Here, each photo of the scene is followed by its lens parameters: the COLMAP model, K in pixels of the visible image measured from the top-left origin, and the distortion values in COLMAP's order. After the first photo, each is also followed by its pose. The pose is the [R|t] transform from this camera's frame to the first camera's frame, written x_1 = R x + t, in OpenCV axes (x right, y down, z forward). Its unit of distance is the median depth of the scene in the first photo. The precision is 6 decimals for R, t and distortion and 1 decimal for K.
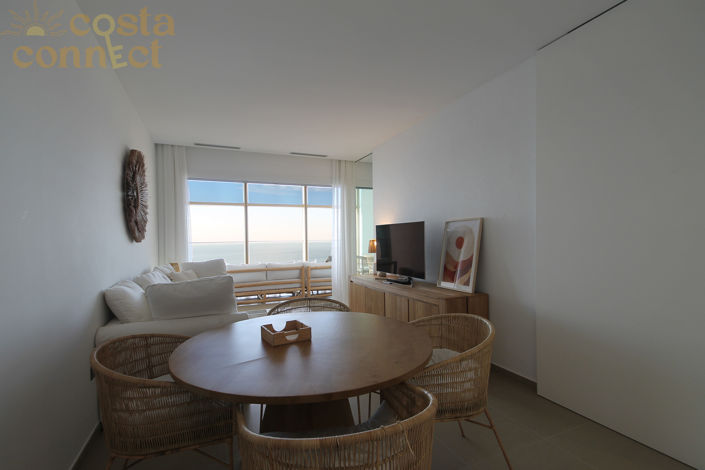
lens RADIAL K [[335.3, 0, 349.8], [0, 335.3, 238.1], [0, 0, 1]] dist [0.002055, -0.009814]
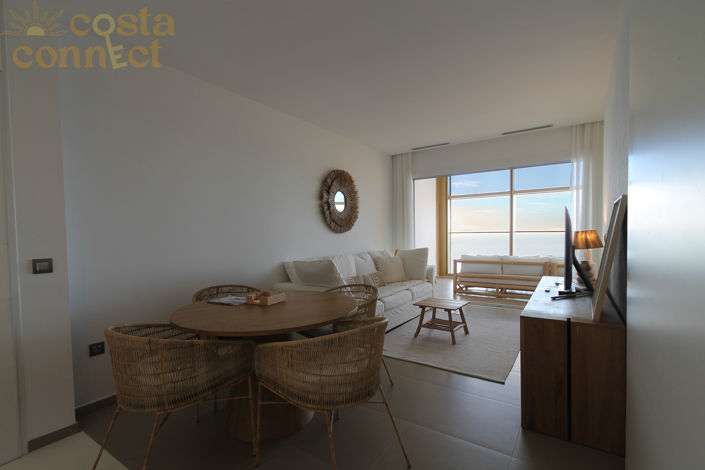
lens RADIAL K [[335.3, 0, 349.8], [0, 335.3, 238.1], [0, 0, 1]] dist [0.002055, -0.009814]
pose [[0.520874, 0.017429, -0.853456, 0.343172], [0.009733, 0.999605, 0.026353, -0.002748], [0.853578, -0.022033, 0.520499, 0.157802]]
